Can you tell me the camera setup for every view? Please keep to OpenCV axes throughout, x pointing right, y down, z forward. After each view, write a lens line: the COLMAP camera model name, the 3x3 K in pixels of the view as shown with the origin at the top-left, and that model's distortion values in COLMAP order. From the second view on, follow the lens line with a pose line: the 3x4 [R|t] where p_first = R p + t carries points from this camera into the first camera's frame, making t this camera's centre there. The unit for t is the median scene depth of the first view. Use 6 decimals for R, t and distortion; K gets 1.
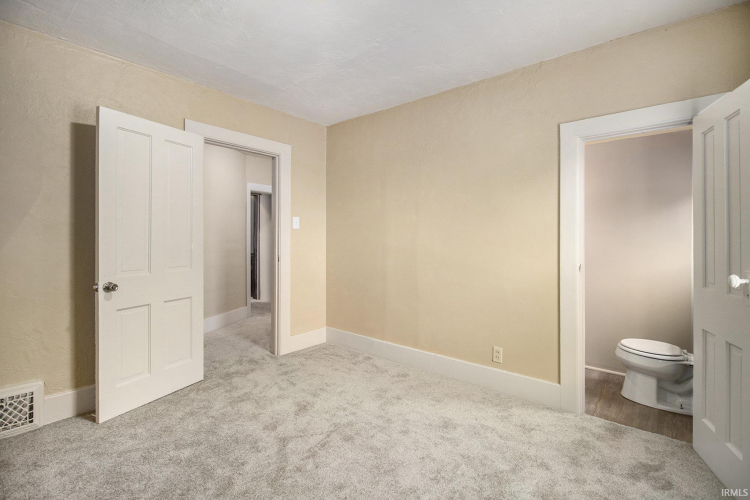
lens RADIAL K [[352.1, 0, 375.4], [0, 352.1, 244.6], [0, 0, 1]] dist [-0.000132, -0.001075]
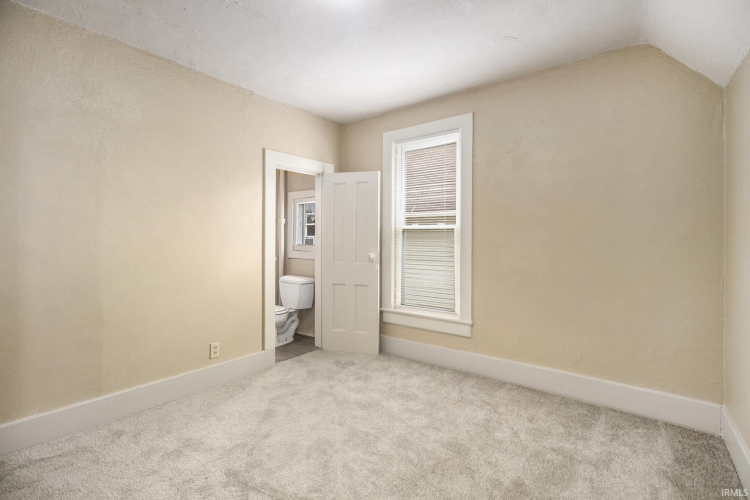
lens RADIAL K [[352.1, 0, 375.3], [0, 352.1, 245.7], [0, 0, 1]] dist [-0.000132, -0.001075]
pose [[-0.039351, -0.024552, 0.998924, -0.847339], [0.010903, 0.999628, 0.024998, -0.014550], [-0.999166, 0.011875, -0.039068, 0.701065]]
